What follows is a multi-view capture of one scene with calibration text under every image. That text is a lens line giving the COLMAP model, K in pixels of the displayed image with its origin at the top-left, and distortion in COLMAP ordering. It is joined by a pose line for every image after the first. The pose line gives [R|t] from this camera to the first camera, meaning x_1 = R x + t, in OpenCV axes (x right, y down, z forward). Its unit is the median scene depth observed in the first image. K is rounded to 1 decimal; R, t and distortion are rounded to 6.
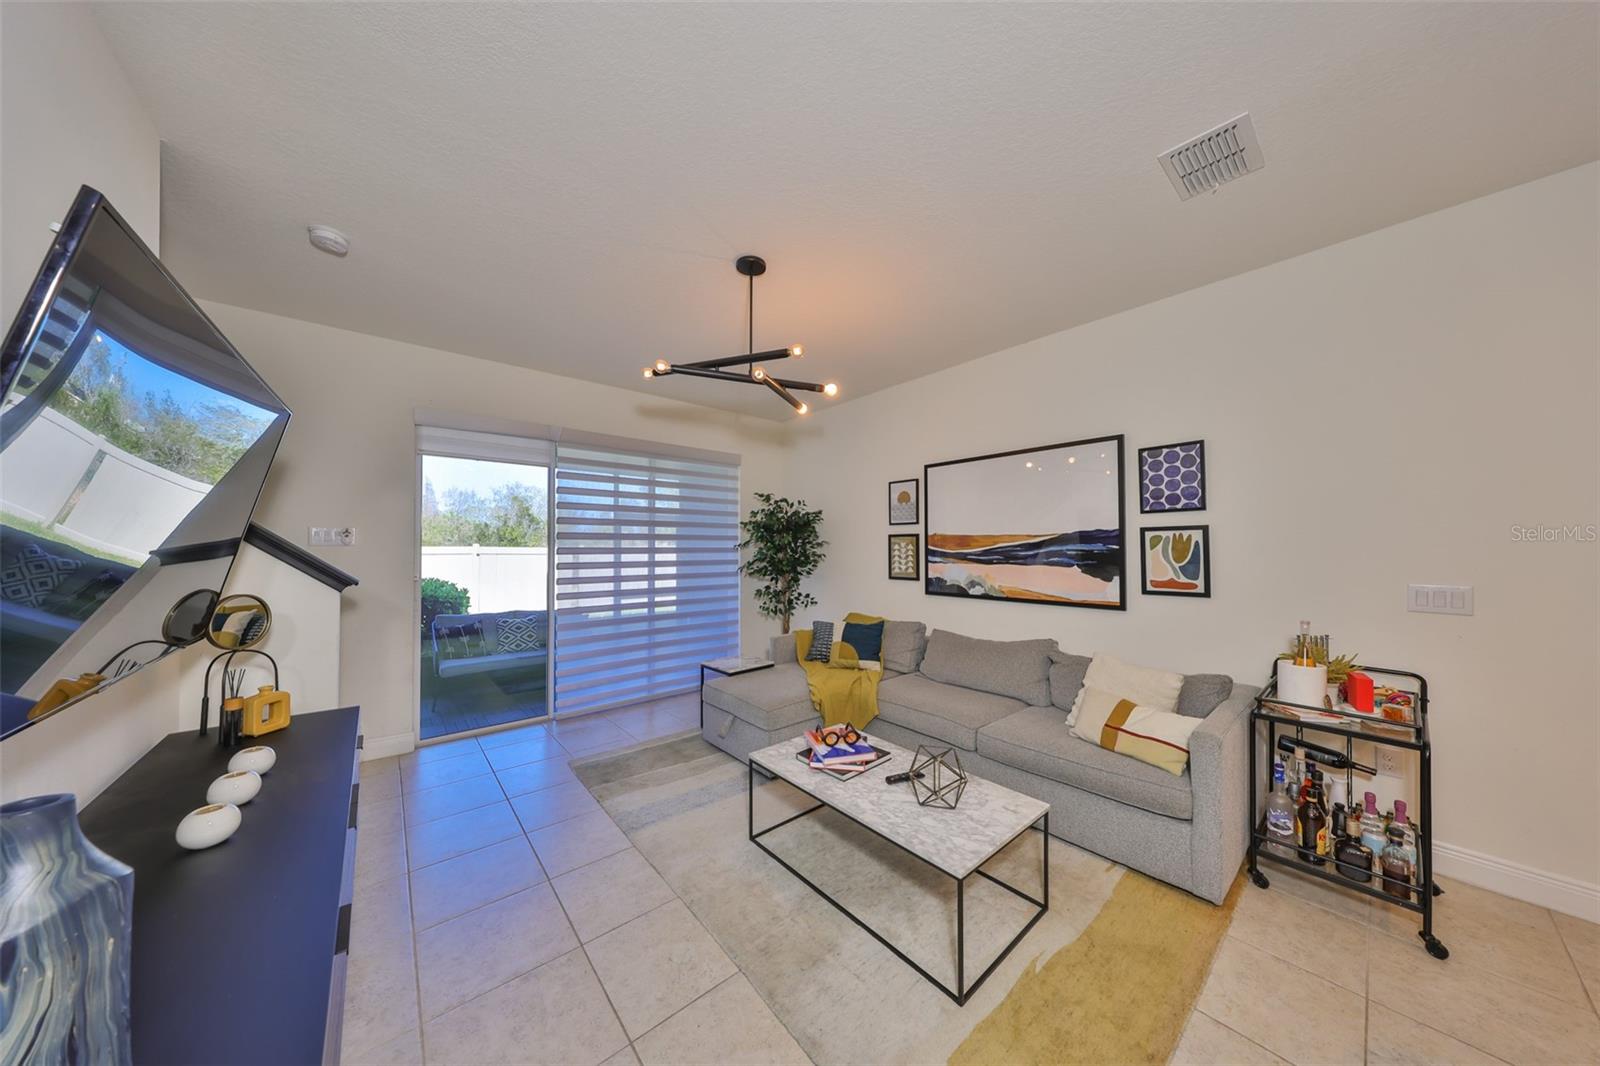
lens RADIAL K [[496.2, 0, 780.2], [0, 496.2, 536.8], [0, 0, 1]] dist [-0.001090, 0.000930]
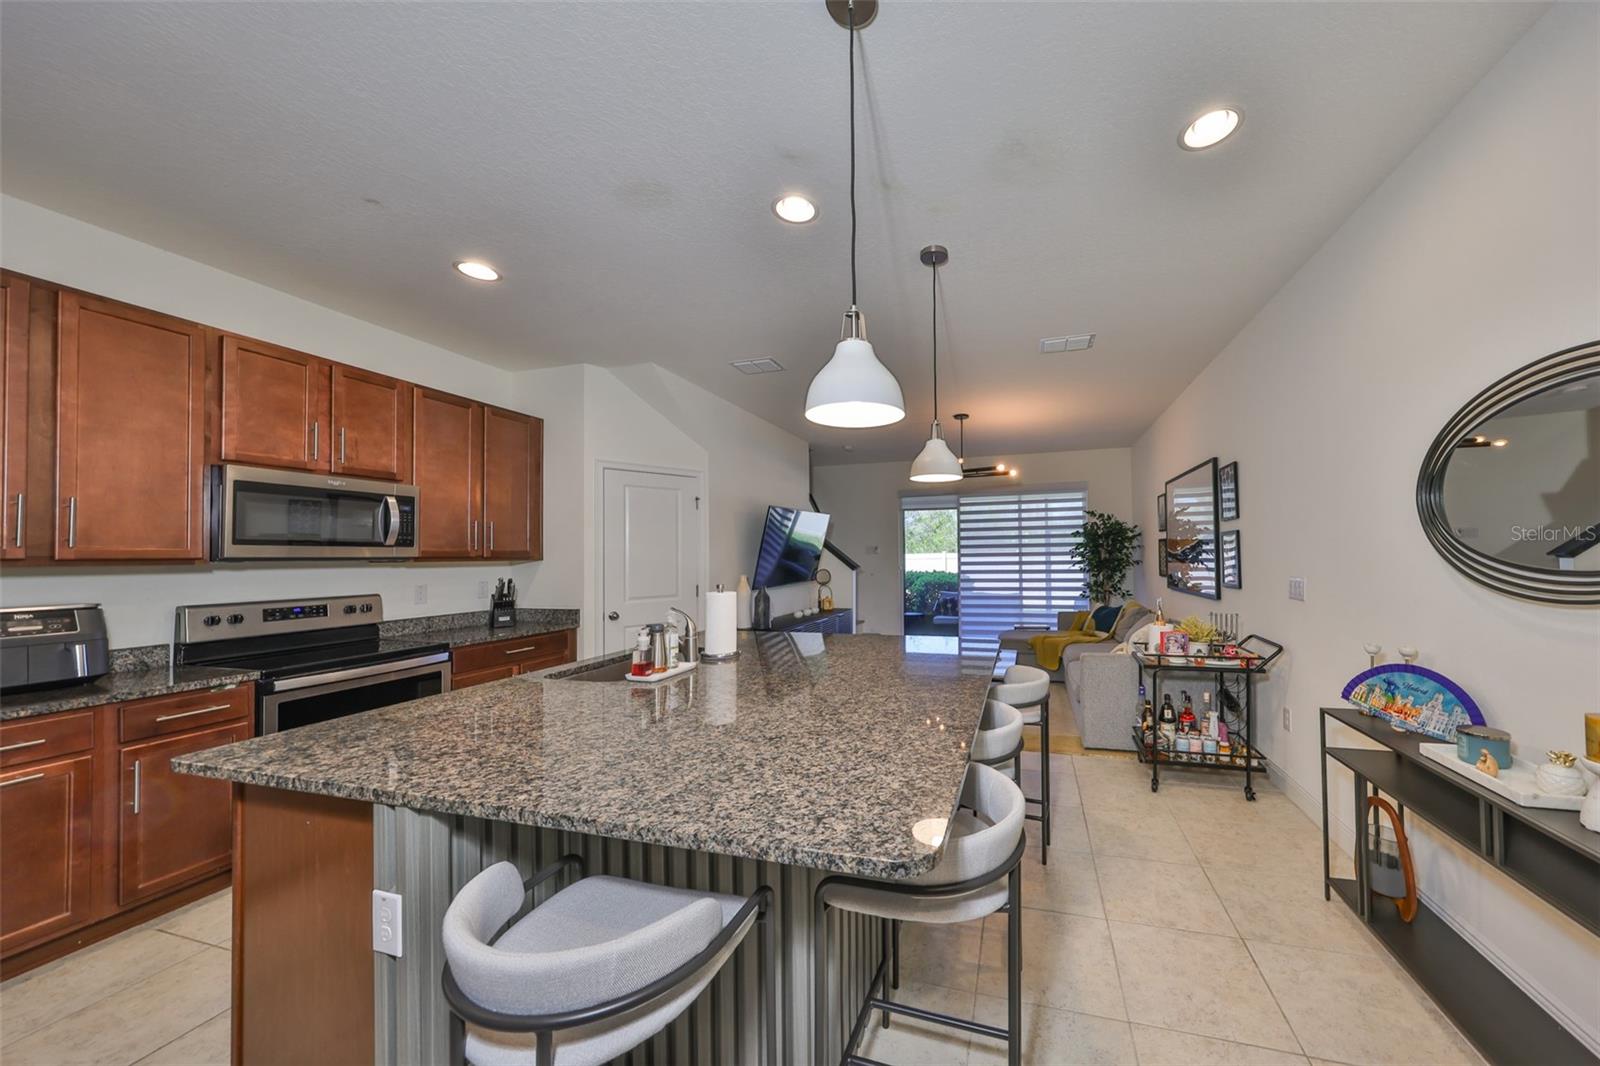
lens RADIAL K [[521.3, 0, 883.8], [0, 521.3, 548.3], [0, 0, 1]] dist [0.000720, 0.000309]
pose [[0.580586, -0.019560, -0.813964, 0.982195], [0.034755, 0.999396, 0.000774, -0.007998], [0.813457, -0.028739, 0.580915, -0.330389]]
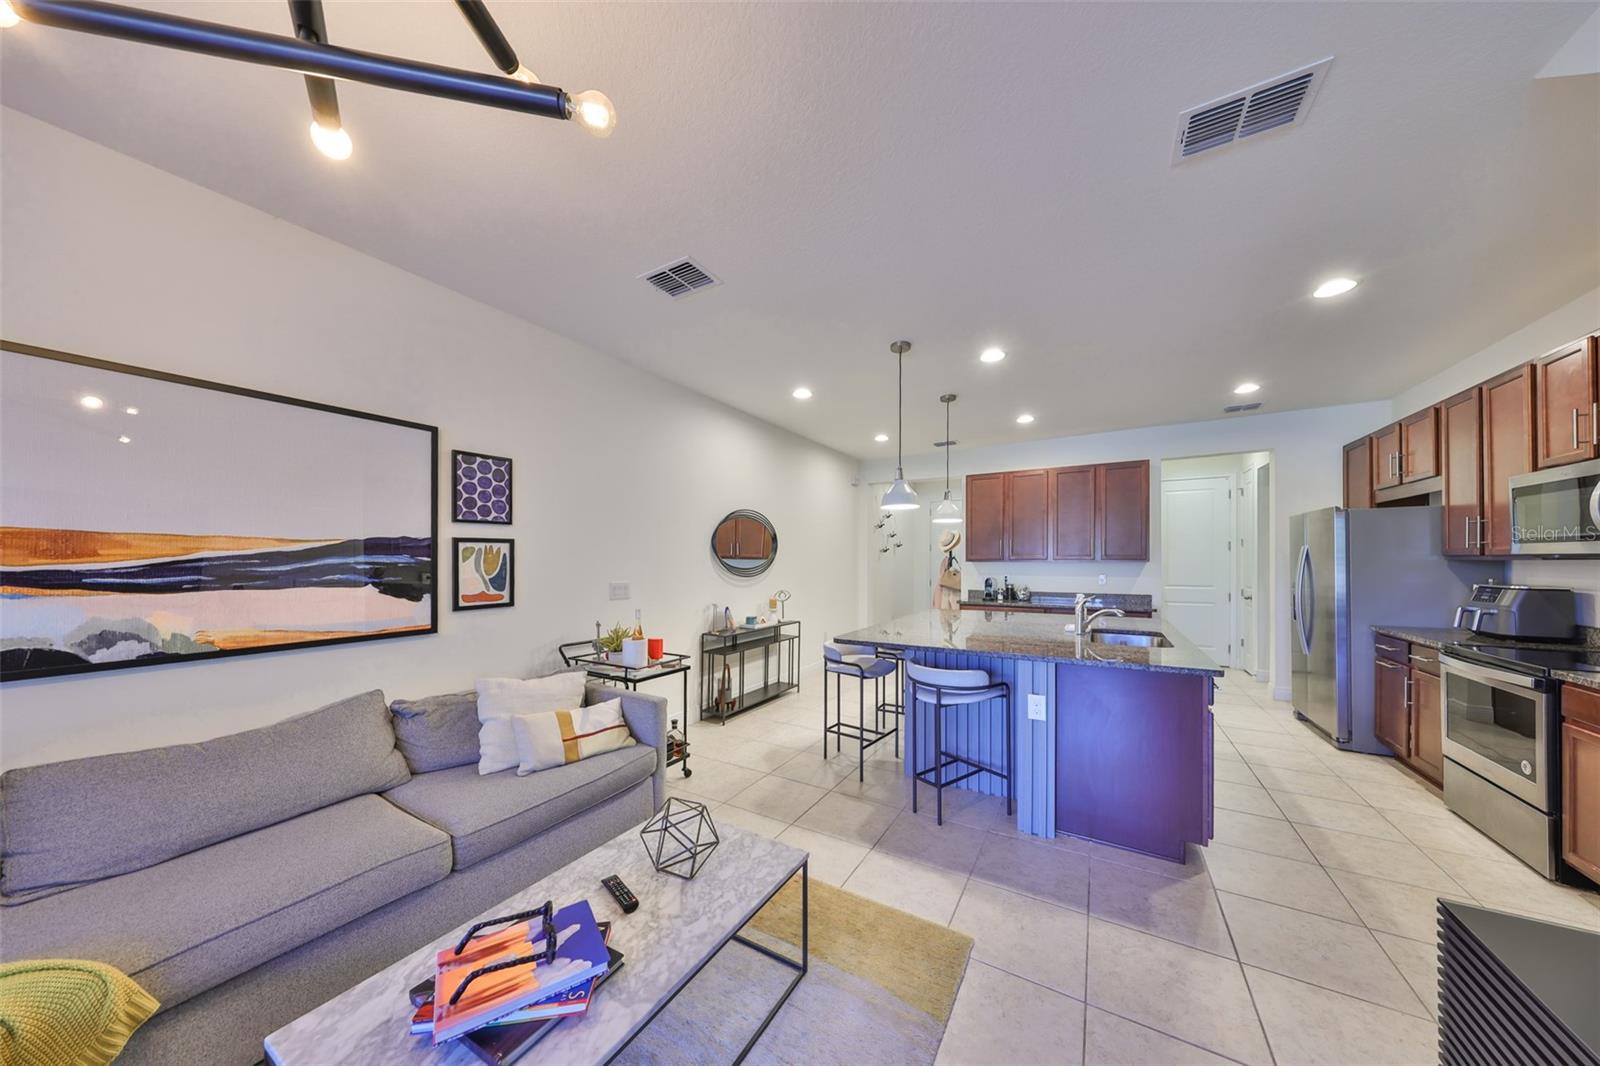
lens RADIAL K [[496.2, 0, 788.3], [0, 496.2, 560.5], [0, 0, 1]] dist [-0.001090, 0.000930]
pose [[-0.323793, 0.000286, 0.946128, -0.239425], [-0.021821, 0.999732, -0.007770, 0.012478], [-0.945876, -0.023162, -0.323700, 0.544901]]
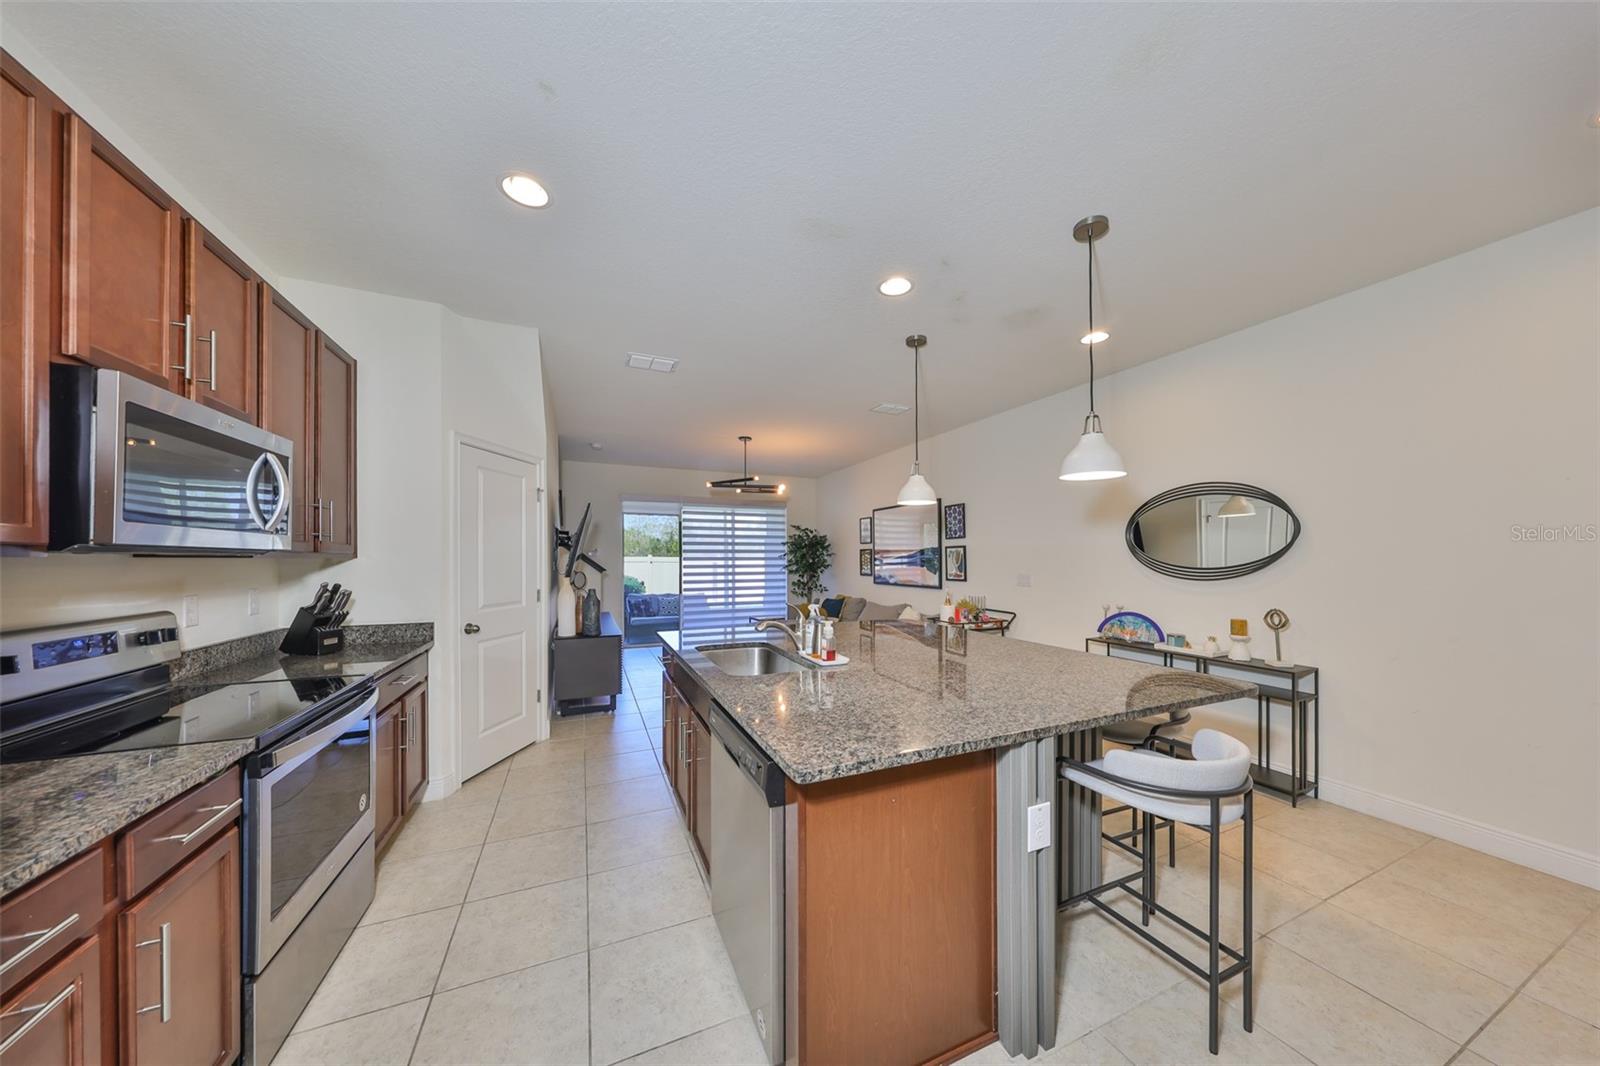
lens RADIAL K [[496.2, 0, 777.9], [0, 496.2, 556.0], [0, 0, 1]] dist [-0.001090, 0.000930]
pose [[0.953361, -0.003068, -0.301816, 0.522464], [0.009172, 0.999781, 0.018811, -0.017866], [0.301692, -0.020702, 0.953181, -0.780019]]
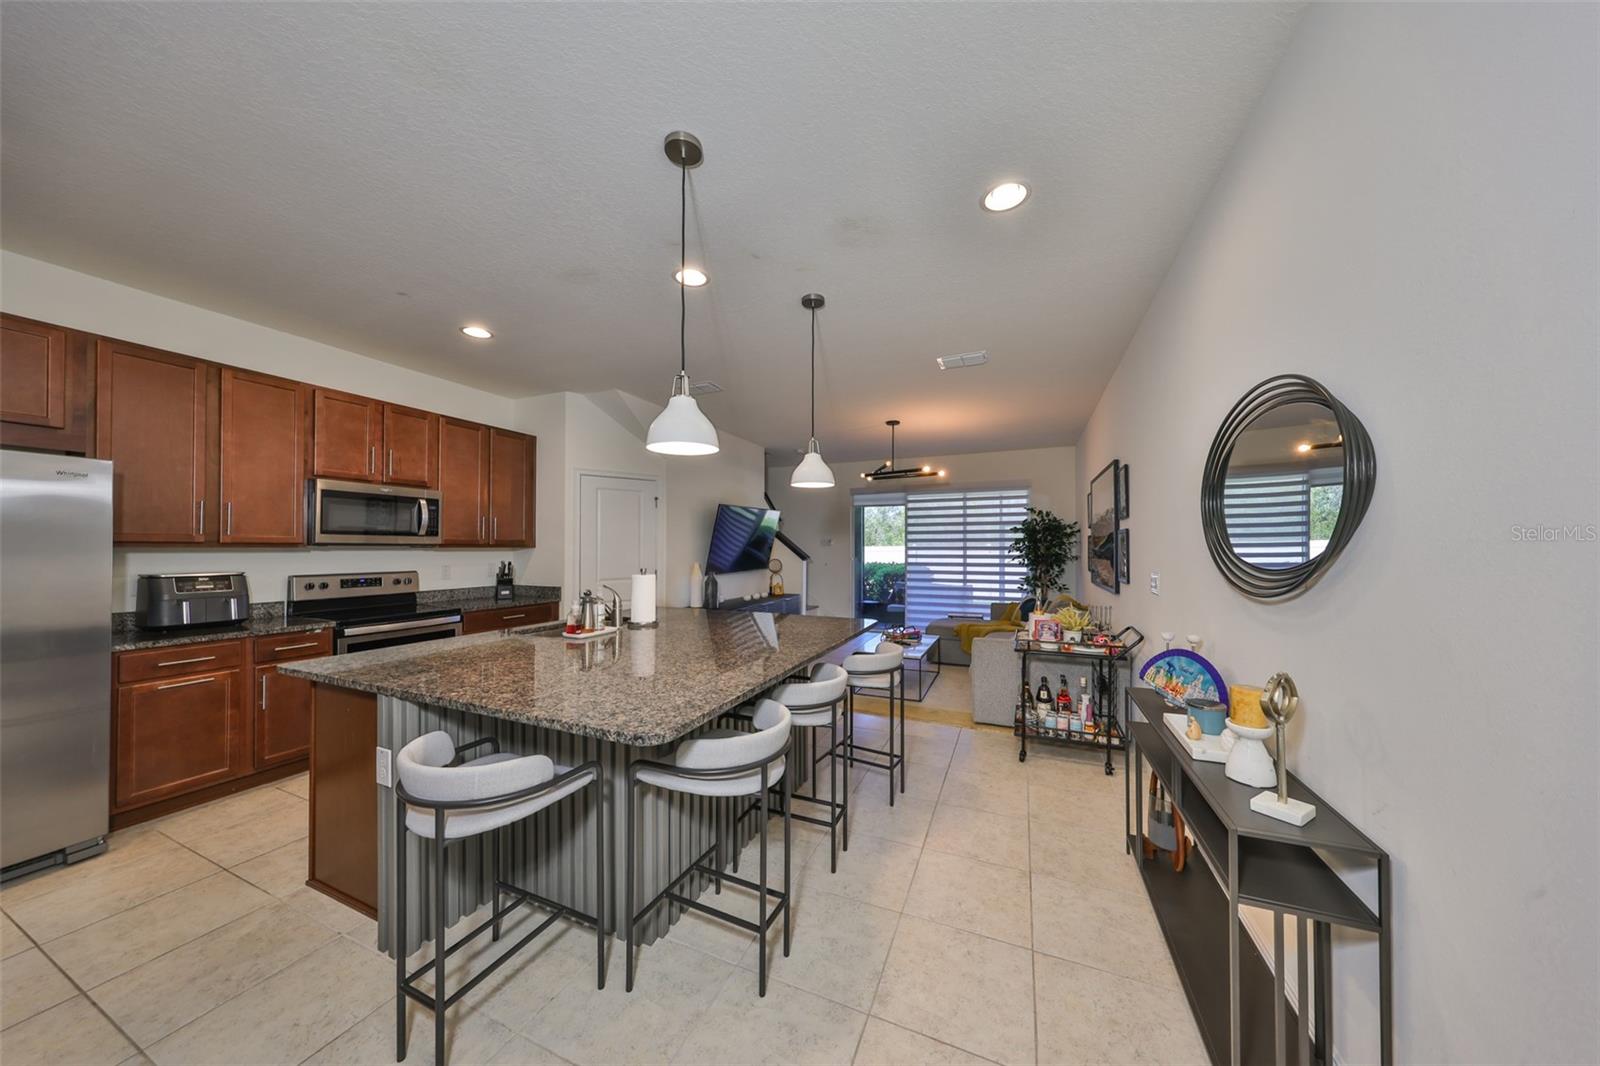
lens RADIAL K [[496.2, 0, 798.7], [0, 496.2, 544.9], [0, 0, 1]] dist [-0.001090, 0.000930]
pose [[0.455527, -0.004810, -0.890209, 1.147716], [0.022535, 0.999727, 0.006130, -0.006811], [0.889937, -0.022853, 0.455511, -0.261764]]
